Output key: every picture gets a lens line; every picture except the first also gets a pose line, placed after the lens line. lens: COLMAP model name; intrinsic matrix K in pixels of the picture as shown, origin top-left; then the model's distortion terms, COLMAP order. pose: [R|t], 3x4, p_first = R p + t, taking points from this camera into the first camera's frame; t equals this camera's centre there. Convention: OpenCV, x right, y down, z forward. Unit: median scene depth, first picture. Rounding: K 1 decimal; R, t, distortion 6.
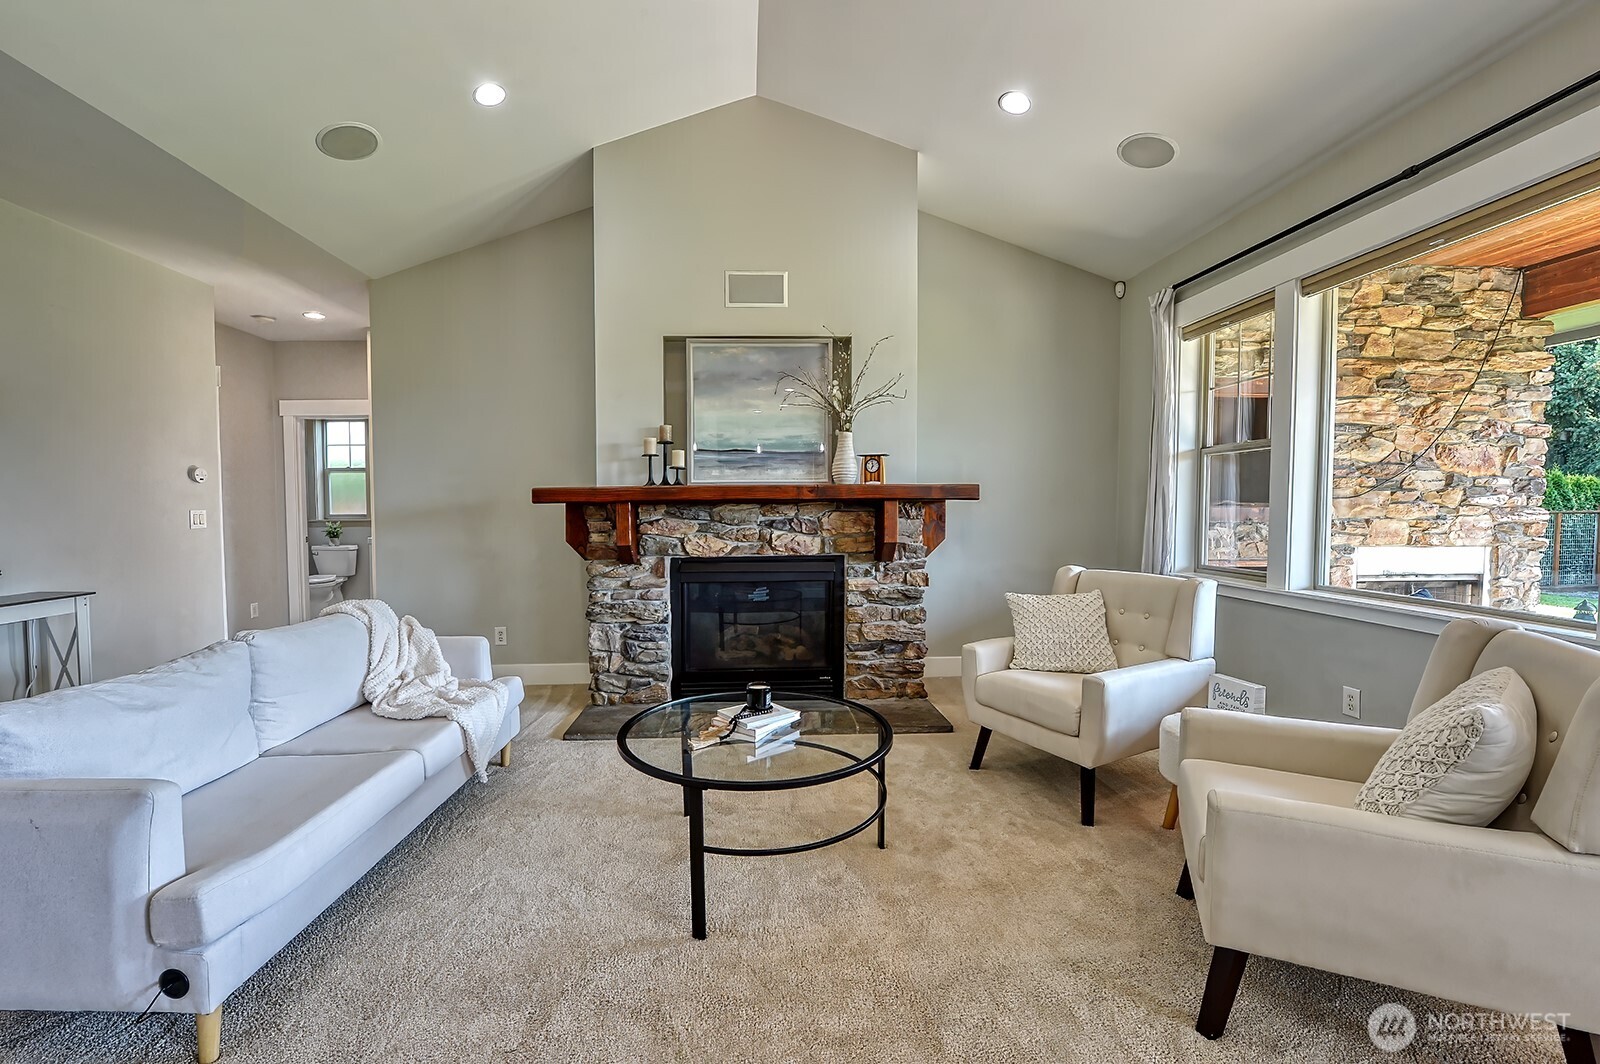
lens RADIAL K [[654.5, 0, 795.9], [0, 654.5, 532.7], [0, 0, 1]] dist [-0.020149, -0.001394]
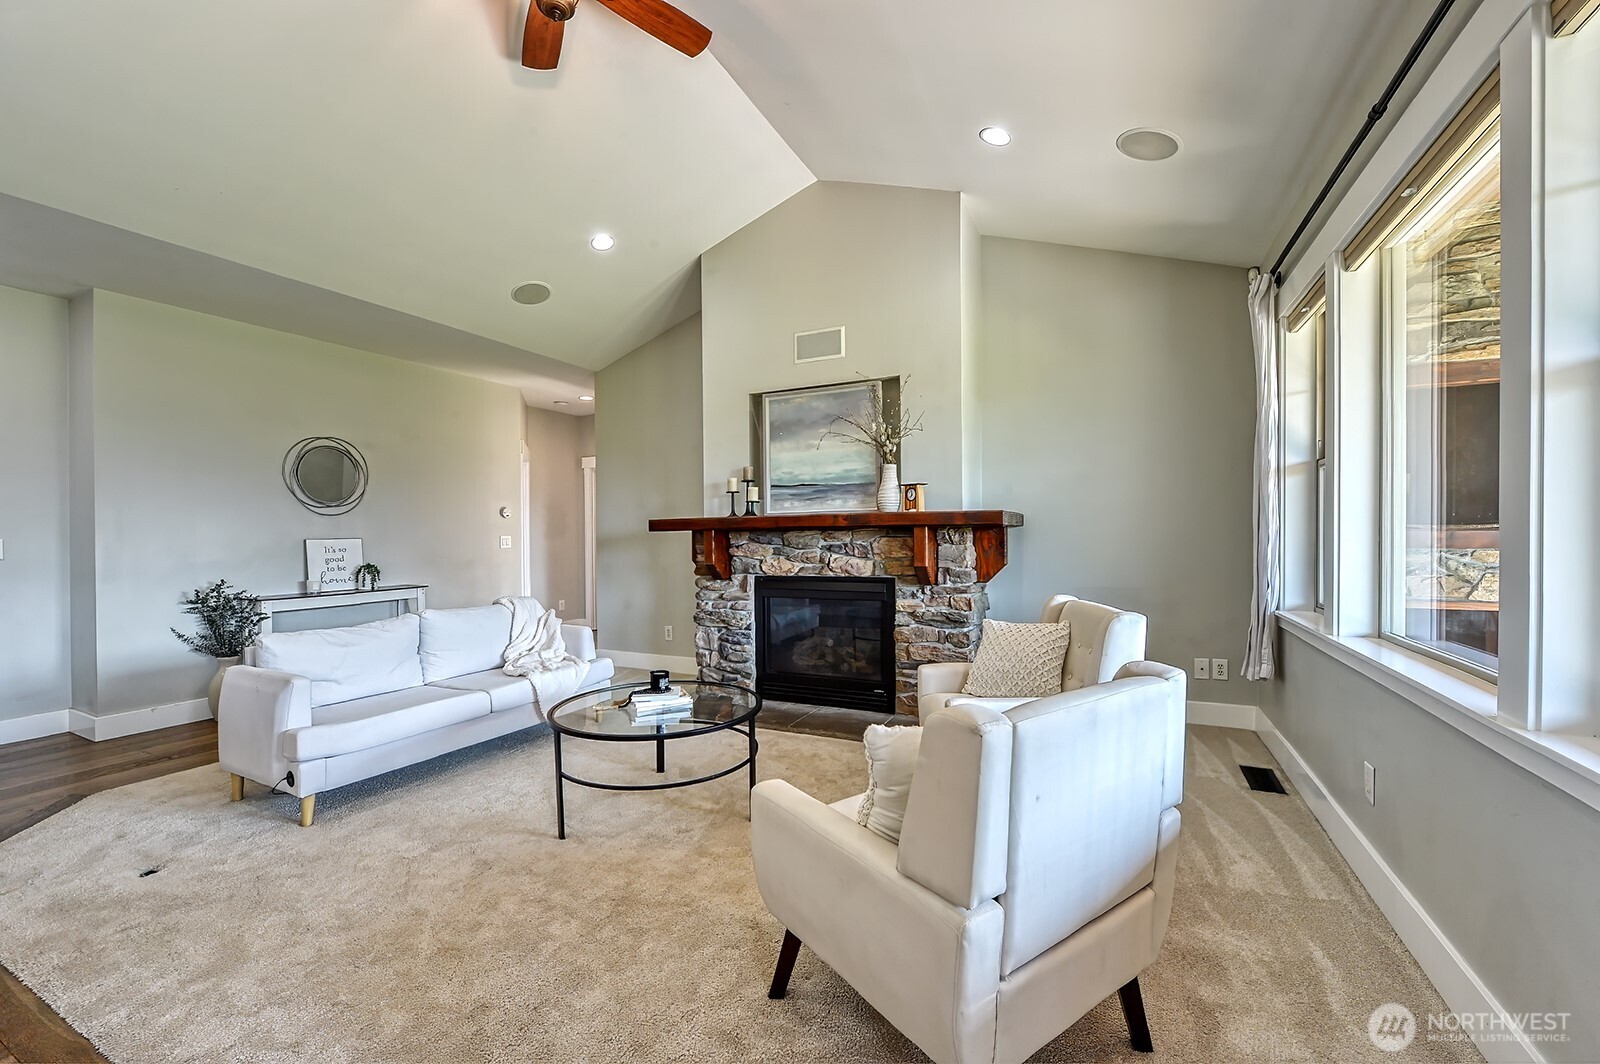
lens RADIAL K [[654.5, 0, 827.5], [0, 654.5, 533.2], [0, 0, 1]] dist [-0.020149, -0.001394]
pose [[0.884004, -0.003396, -0.467467, 0.492821], [-0.013144, 0.999398, -0.032117, -0.003099], [0.467295, 0.034535, 0.883427, -0.003998]]
